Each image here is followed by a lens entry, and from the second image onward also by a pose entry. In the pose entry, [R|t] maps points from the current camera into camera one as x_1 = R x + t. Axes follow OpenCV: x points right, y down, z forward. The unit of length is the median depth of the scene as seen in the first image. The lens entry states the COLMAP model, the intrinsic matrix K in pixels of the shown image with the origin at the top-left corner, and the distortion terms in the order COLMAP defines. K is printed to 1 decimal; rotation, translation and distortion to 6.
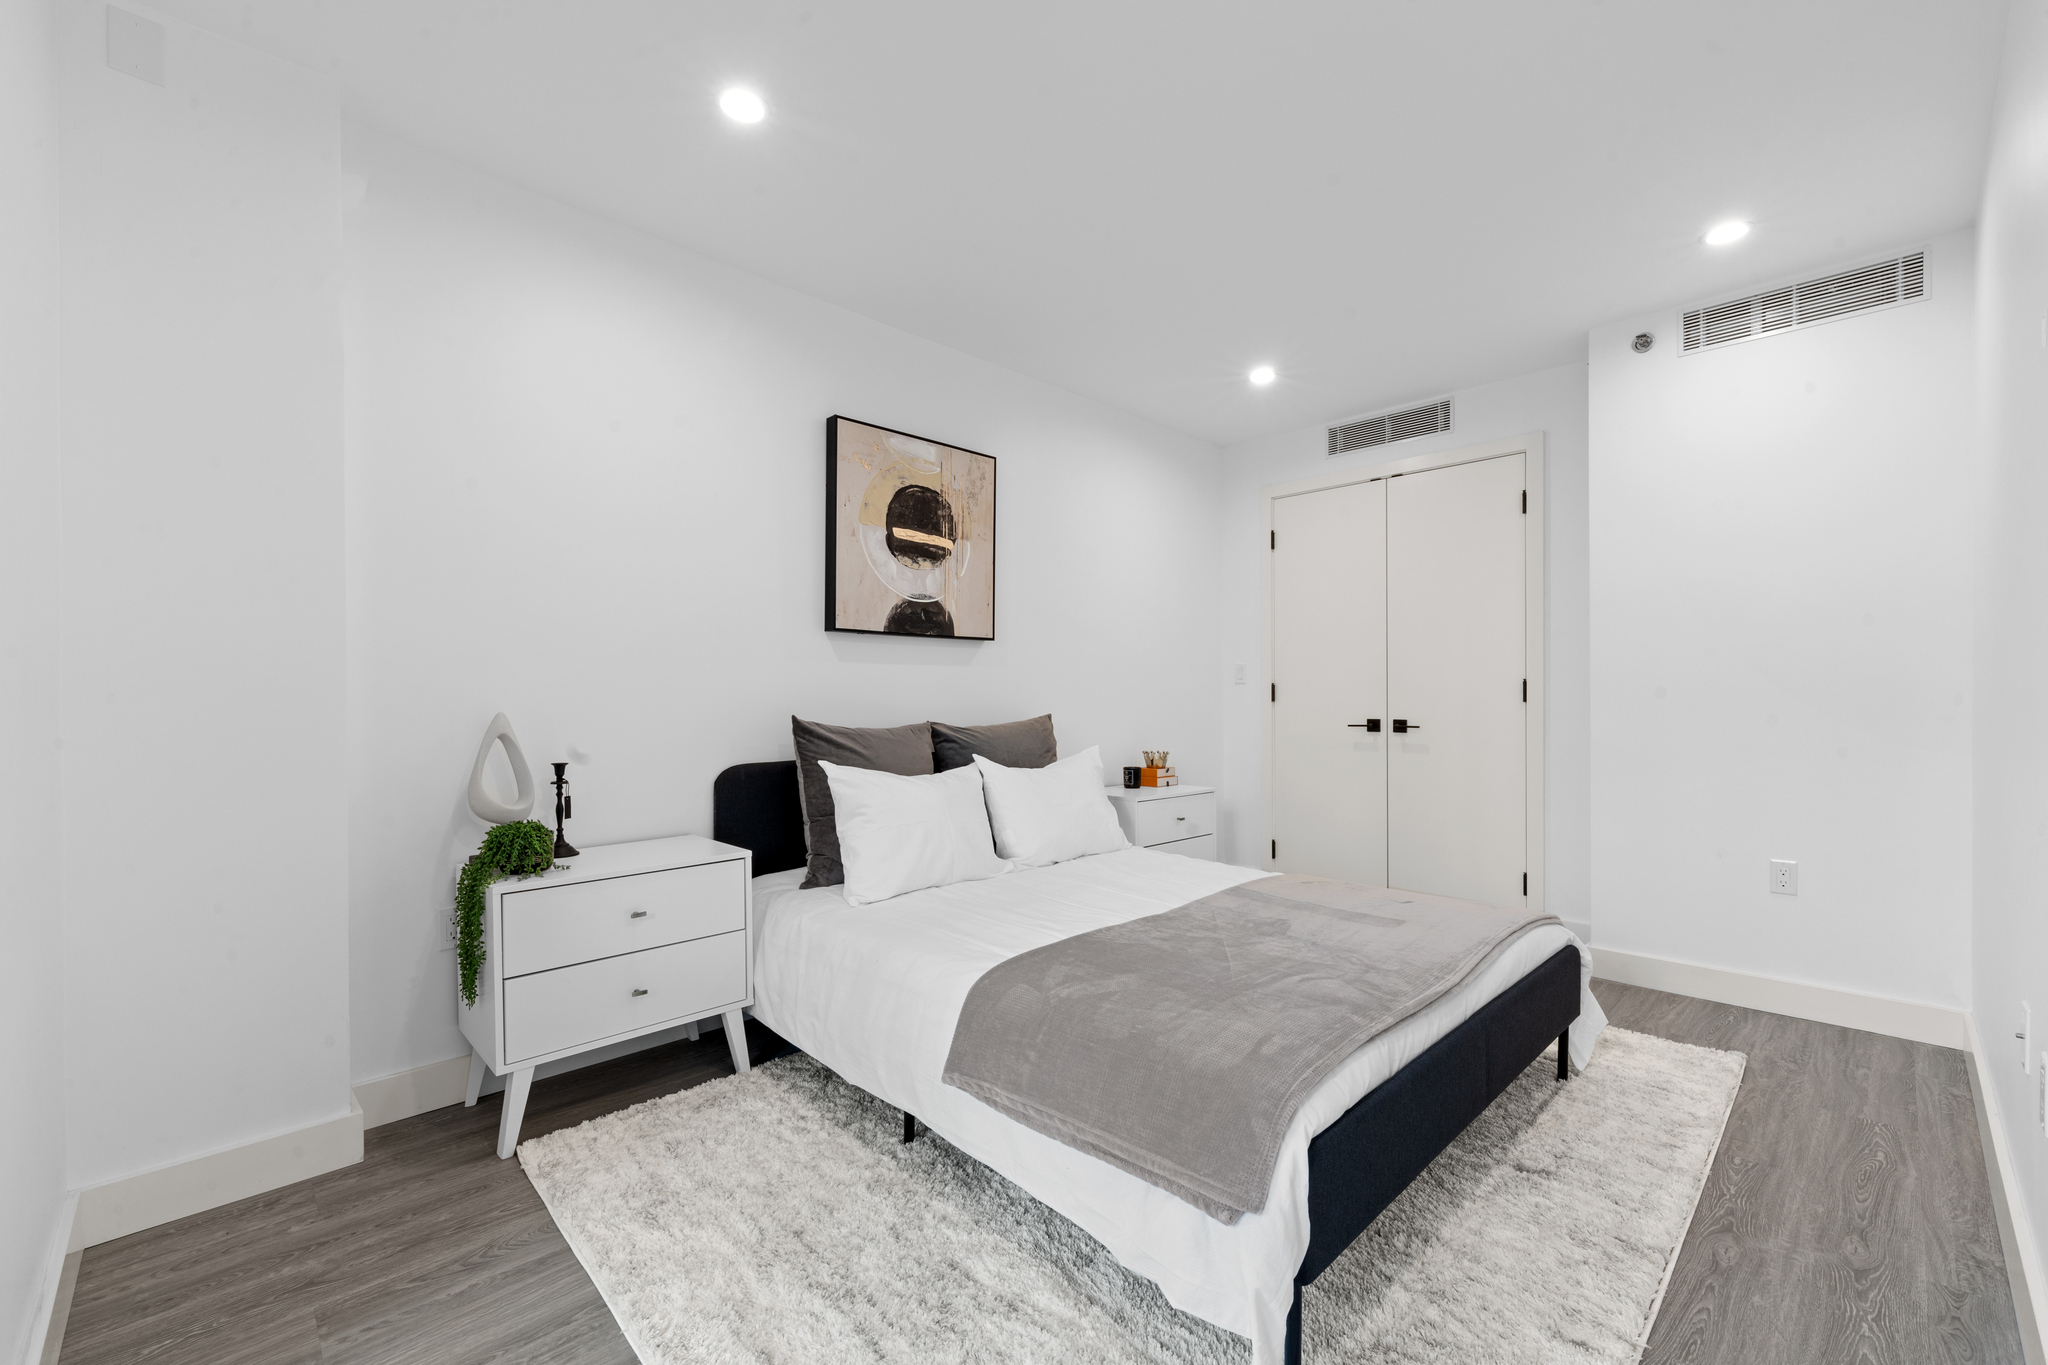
lens RADIAL K [[843.0, 0, 1022.9], [0, 843.0, 687.8], [0, 0, 1]] dist [-0.000205, -0.000684]
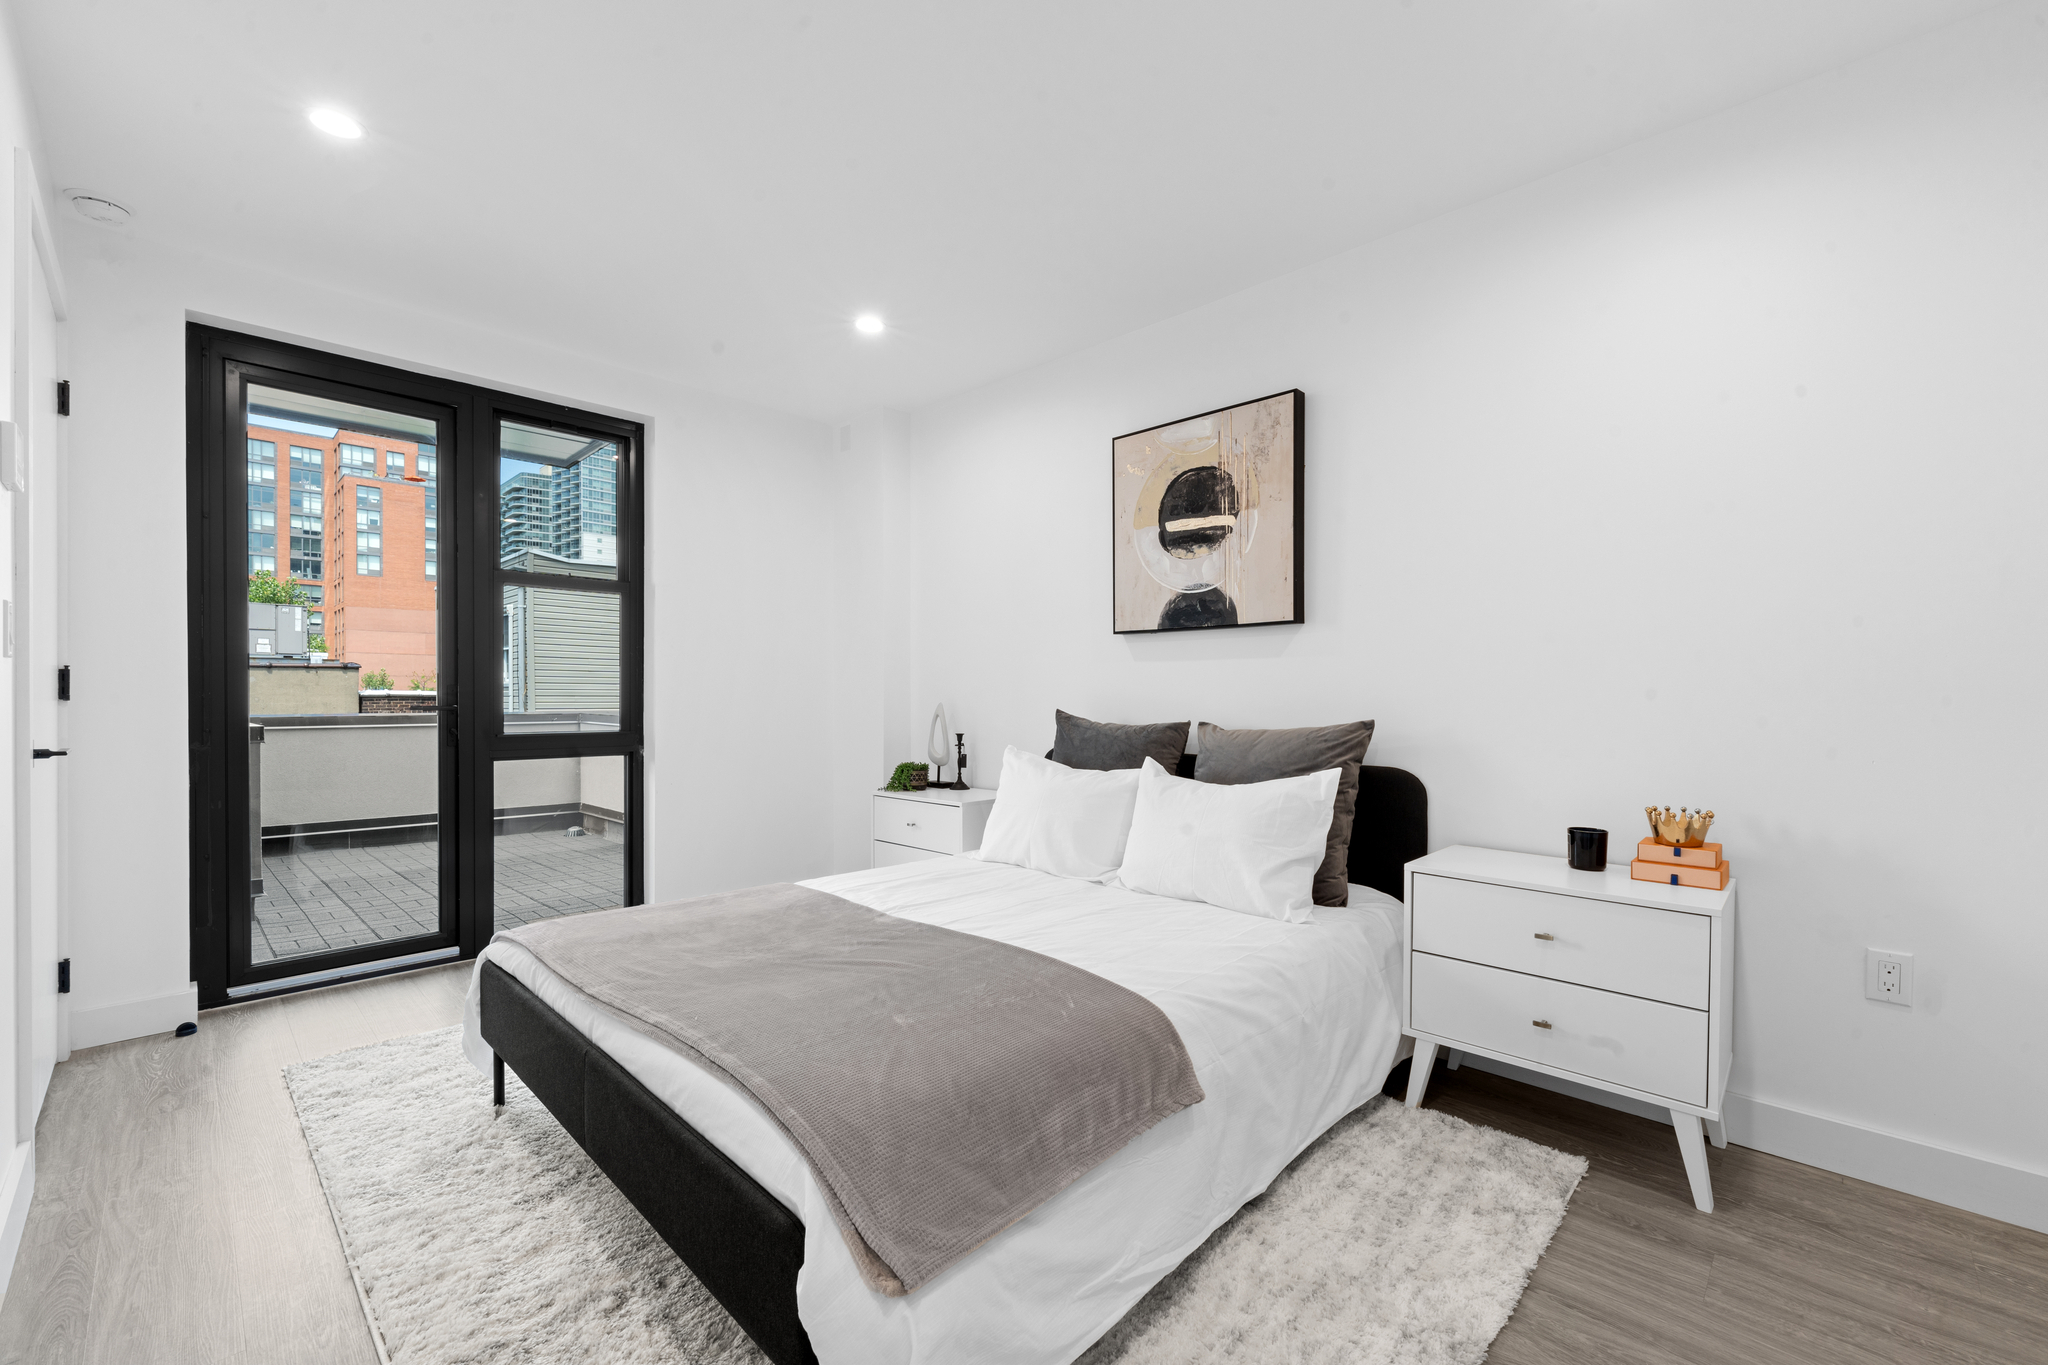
lens RADIAL K [[843.0, 0, 1023.6], [0, 843.0, 696.3], [0, 0, 1]] dist [-0.000205, -0.000684]
pose [[0.022815, 0.003007, -0.999735, 0.804370], [0.005589, 0.999979, 0.003135, 0.008756], [0.999724, -0.005659, 0.022797, 0.786309]]
